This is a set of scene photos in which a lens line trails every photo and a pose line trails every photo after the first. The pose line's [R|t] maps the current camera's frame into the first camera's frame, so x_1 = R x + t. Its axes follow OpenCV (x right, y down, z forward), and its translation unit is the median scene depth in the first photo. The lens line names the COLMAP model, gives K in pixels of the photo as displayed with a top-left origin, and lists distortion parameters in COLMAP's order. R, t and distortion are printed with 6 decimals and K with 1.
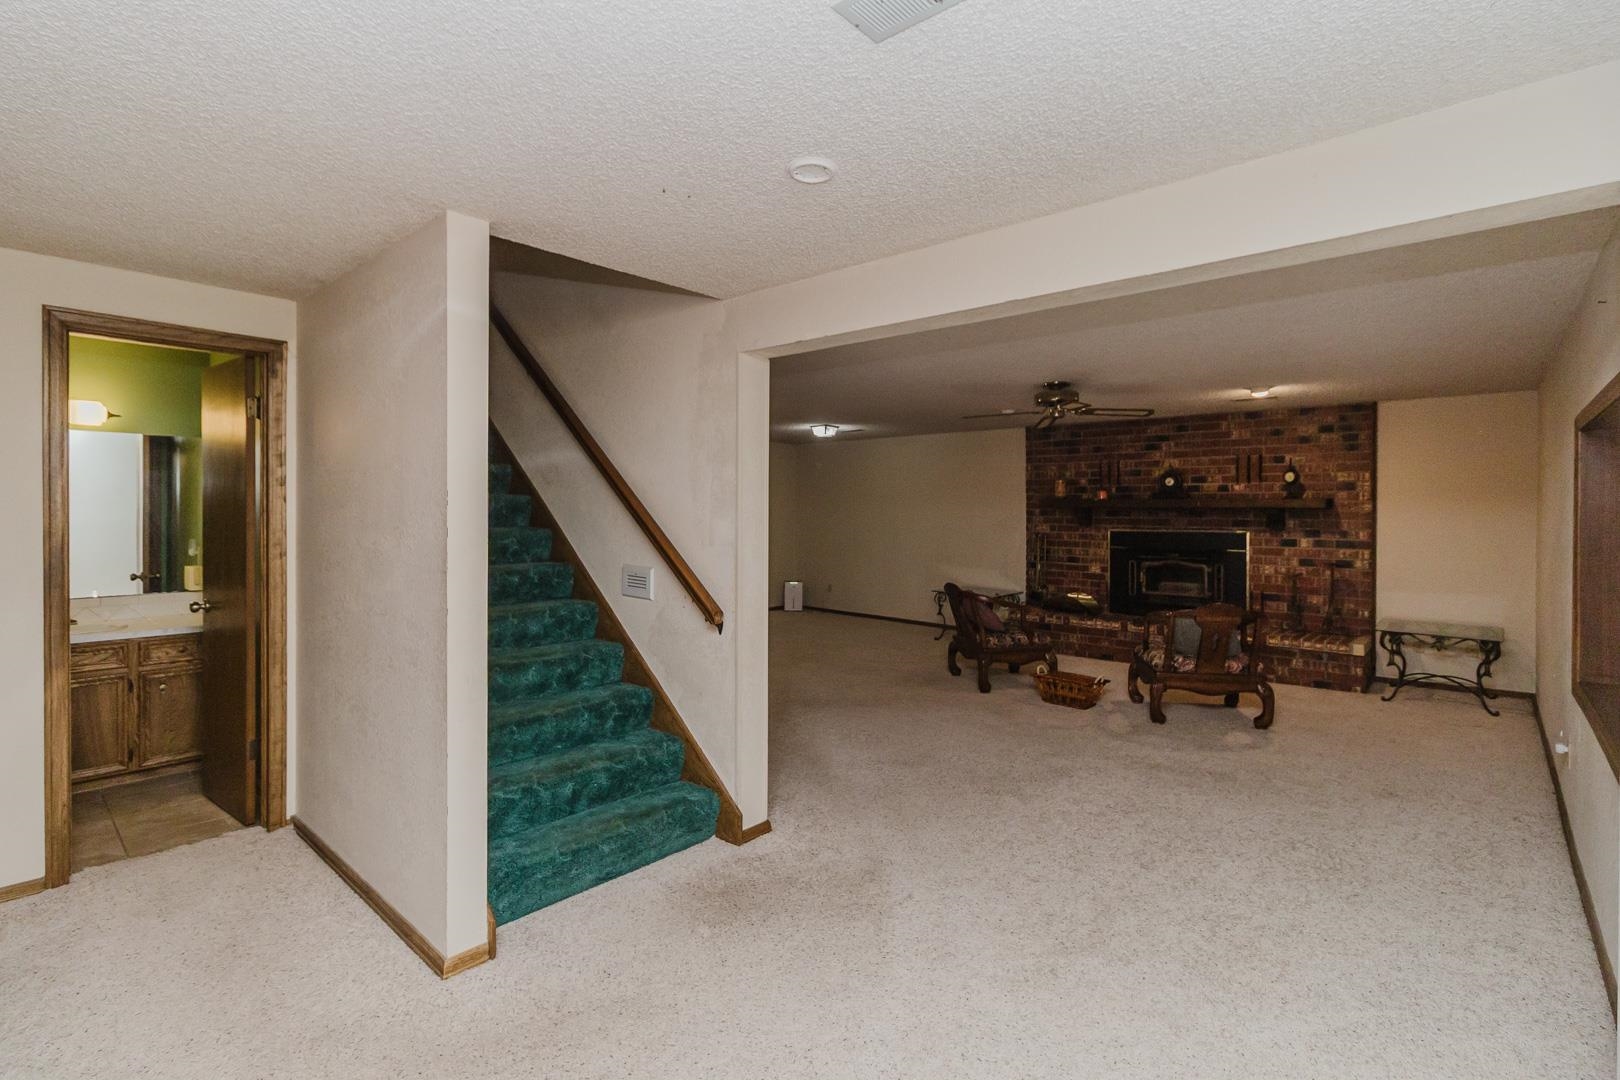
lens RADIAL K [[744.2, 0, 811.0], [0, 744.2, 511.8], [0, 0, 1]] dist [0.014039, -0.000138]
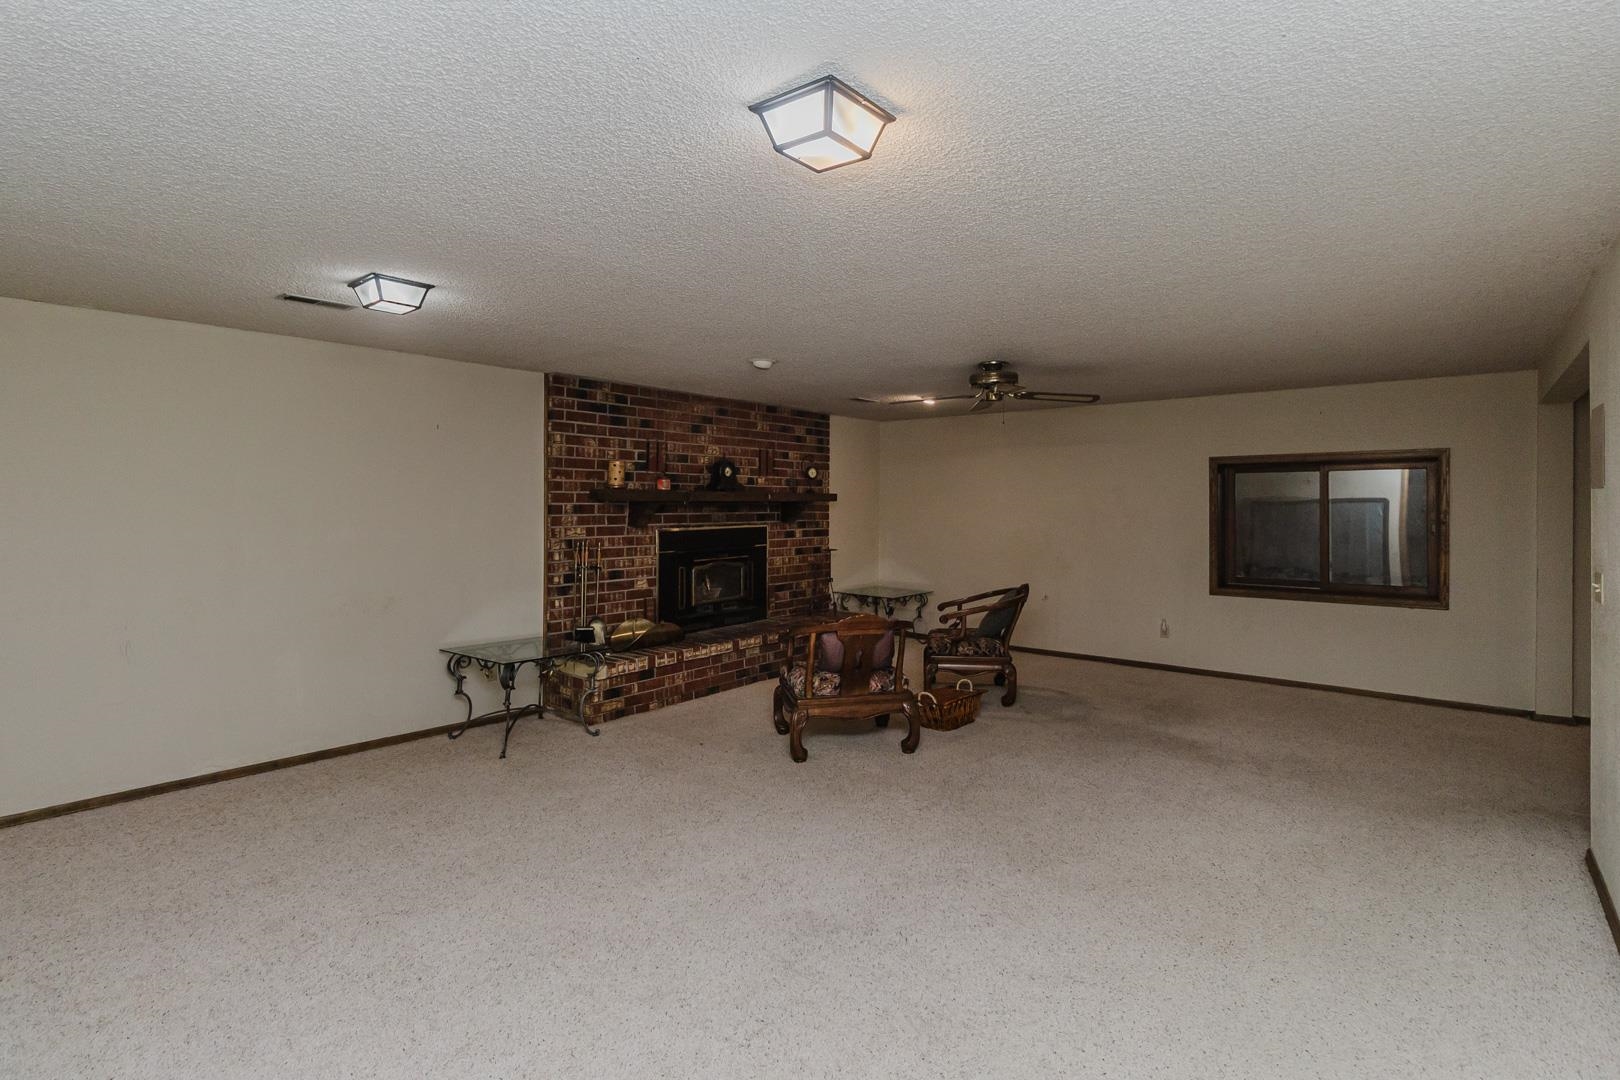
lens RADIAL K [[799.4, 0, 810.0], [0, 799.4, 506.3], [0, 0, 1]] dist [0.000260, 0.000001]
pose [[-0.050498, -0.006668, 0.998702, -0.452936], [0.004927, 0.999964, 0.006926, -0.005594], [-0.998712, 0.005270, -0.050464, 0.932374]]
